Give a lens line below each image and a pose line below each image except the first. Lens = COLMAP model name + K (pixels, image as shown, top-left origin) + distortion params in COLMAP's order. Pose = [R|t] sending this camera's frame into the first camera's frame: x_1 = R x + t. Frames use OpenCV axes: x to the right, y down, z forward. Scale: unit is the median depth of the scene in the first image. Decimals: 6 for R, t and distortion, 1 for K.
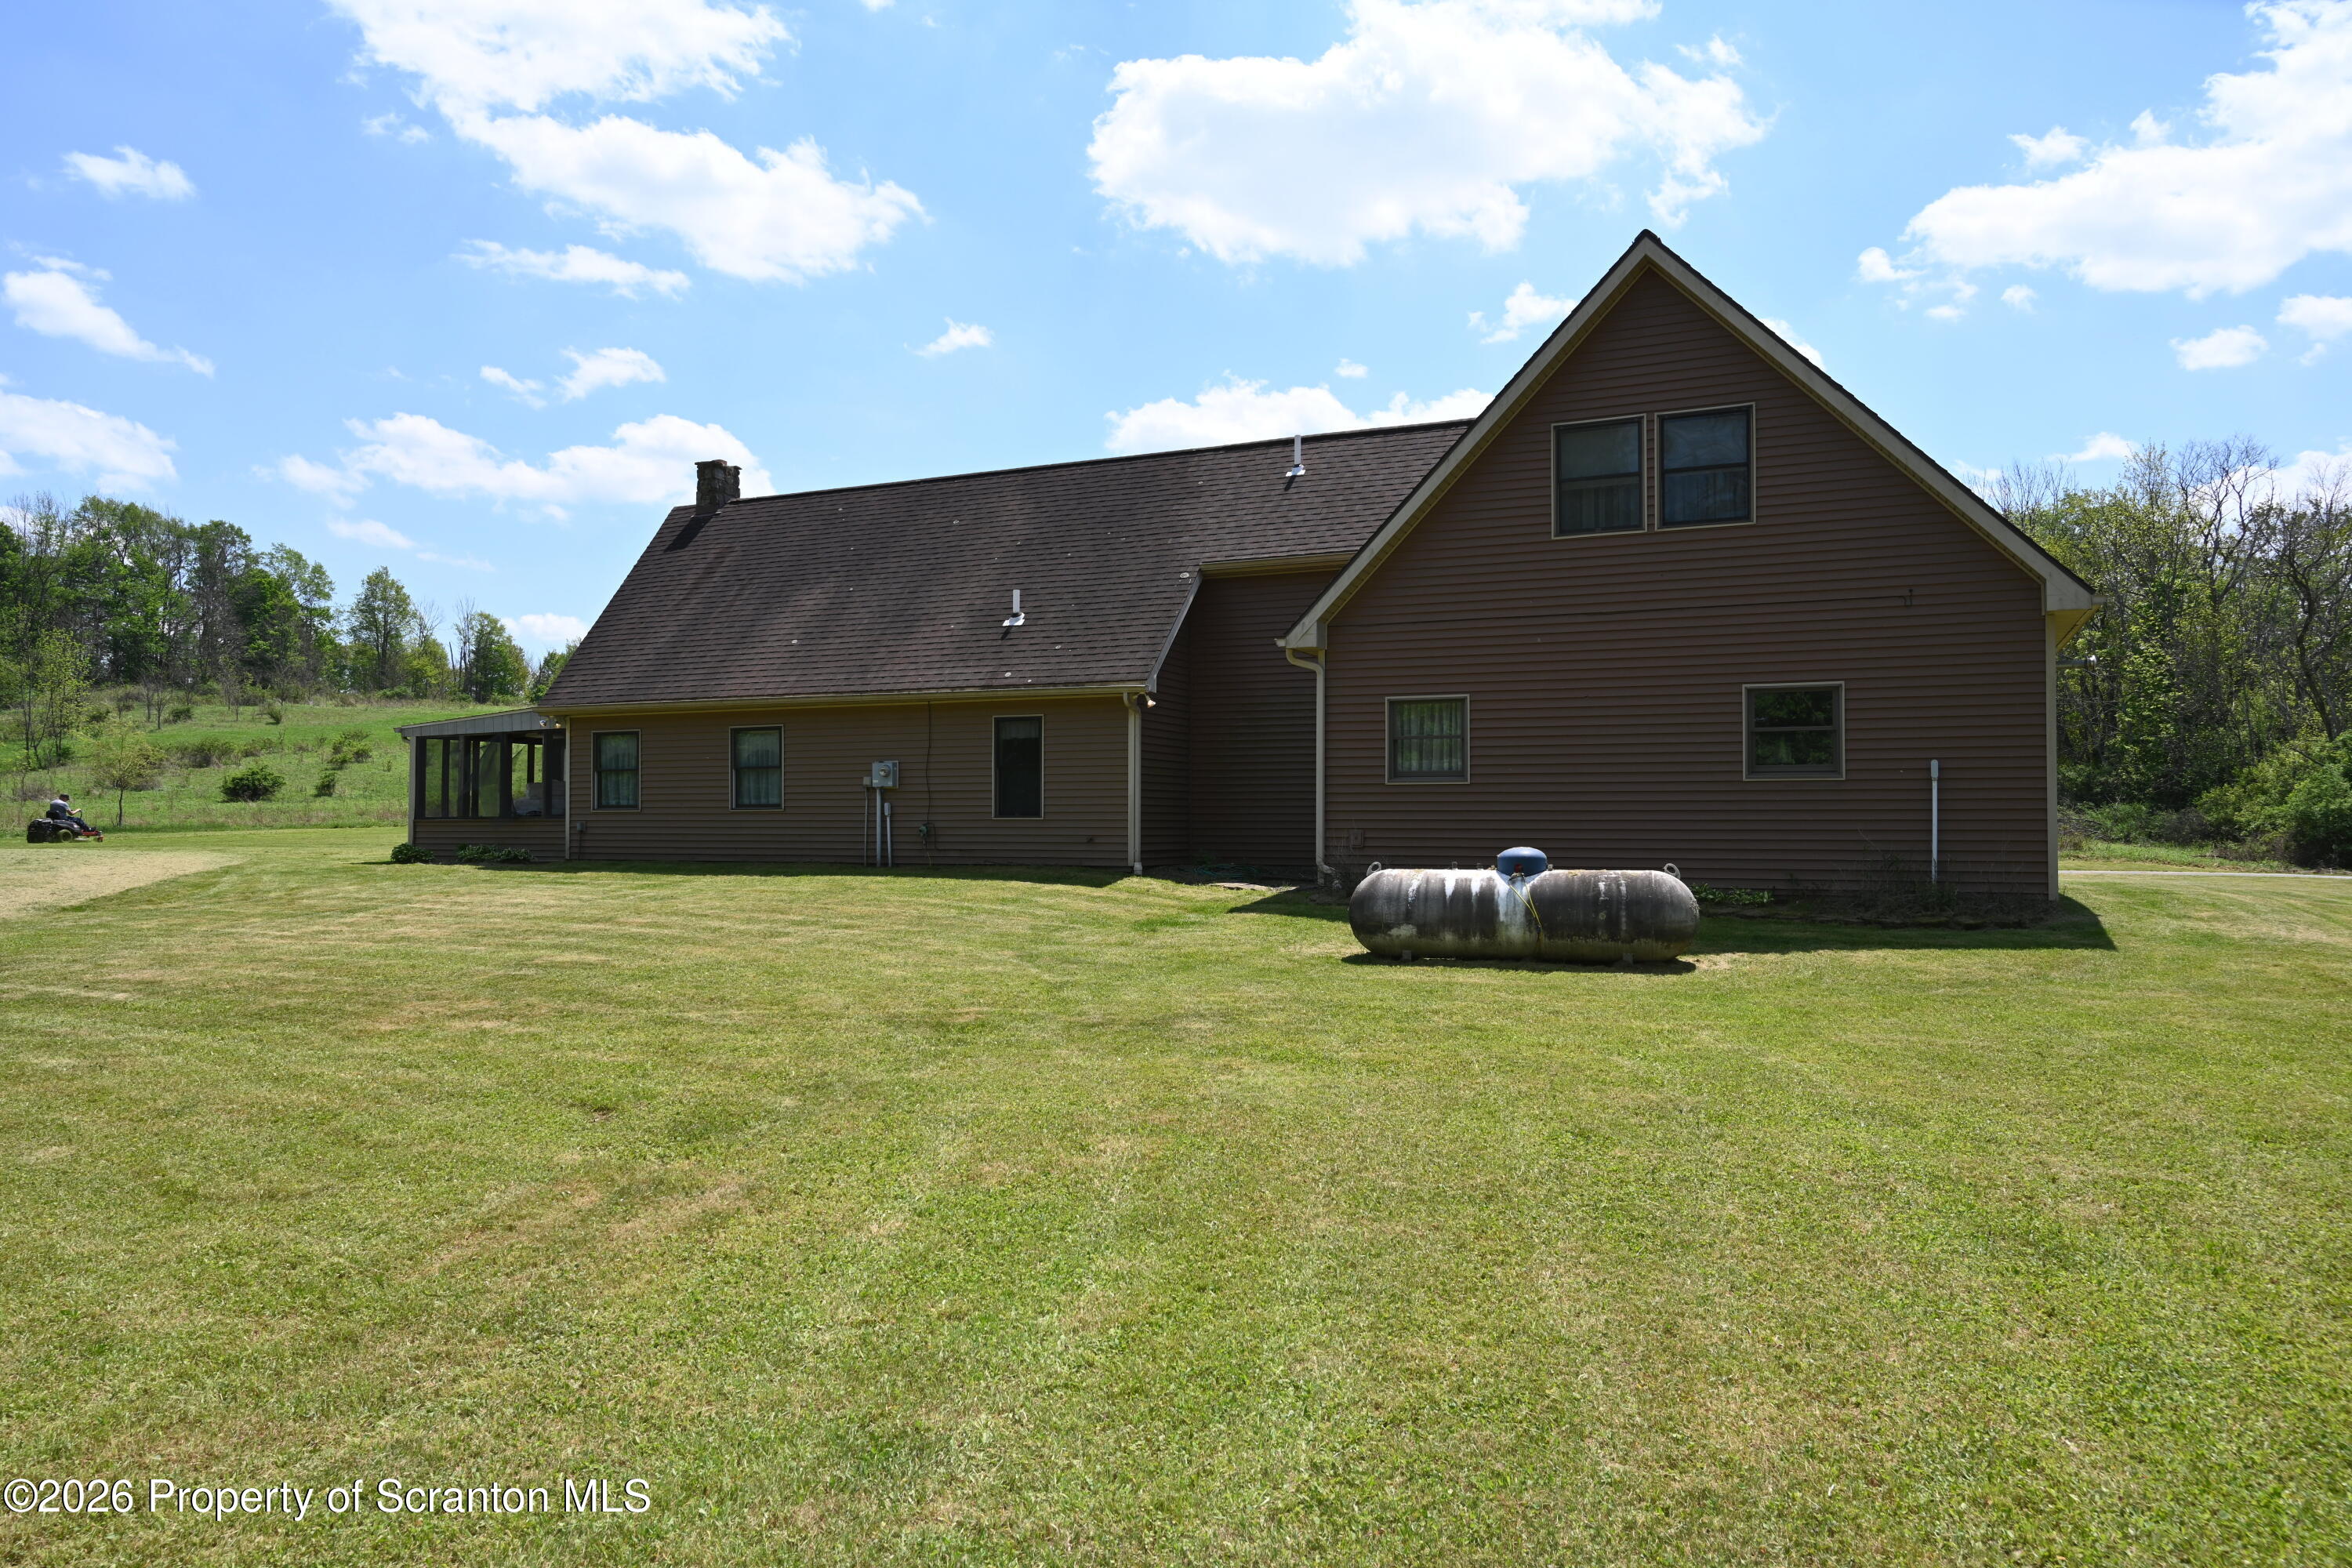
lens RADIAL K [[1568.0, 0, 1176.0], [0, 1568.0, 784.0], [0, 0, 1]] dist [-0.002951, -0.001134]
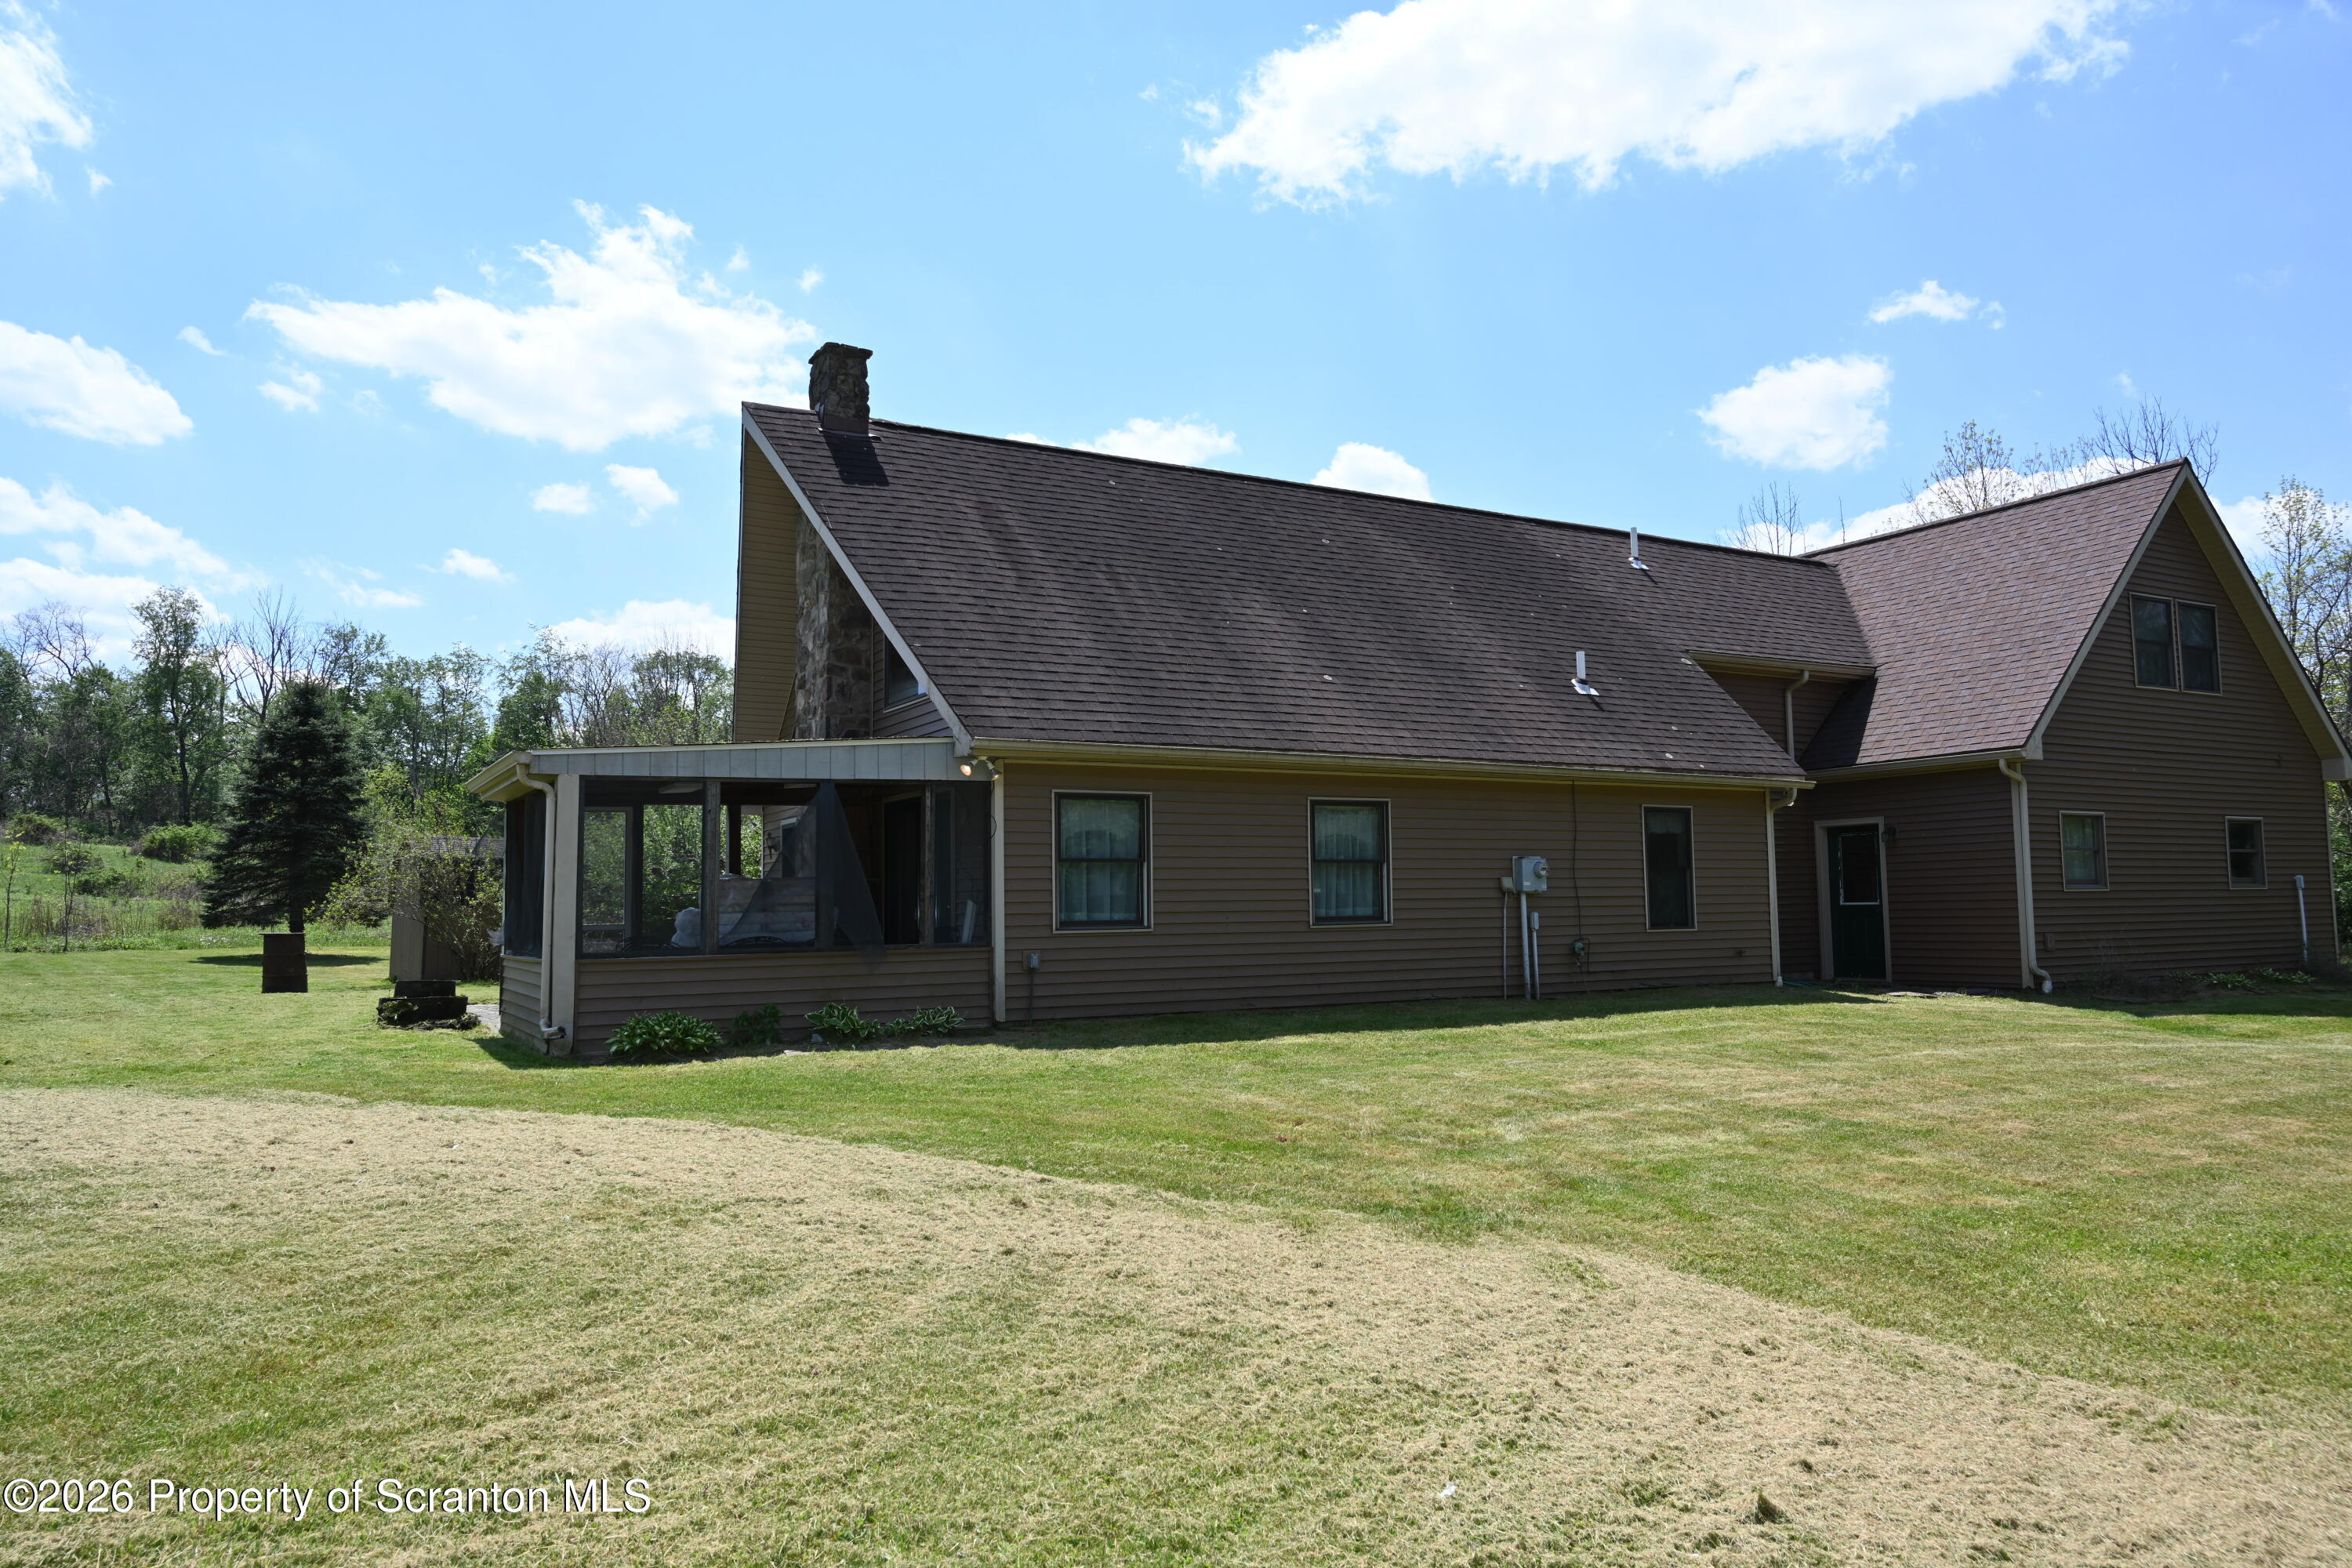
lens RADIAL K [[1644.5, 0, 1208.6], [0, 1644.5, 778.9], [0, 0, 1]] dist [-0.001940, -0.000762]
pose [[0.549532, 0.064746, 0.832960, -1.526237], [-0.002125, 0.997098, -0.076102, 0.014126], [-0.835470, 0.040051, 0.548075, 1.134366]]
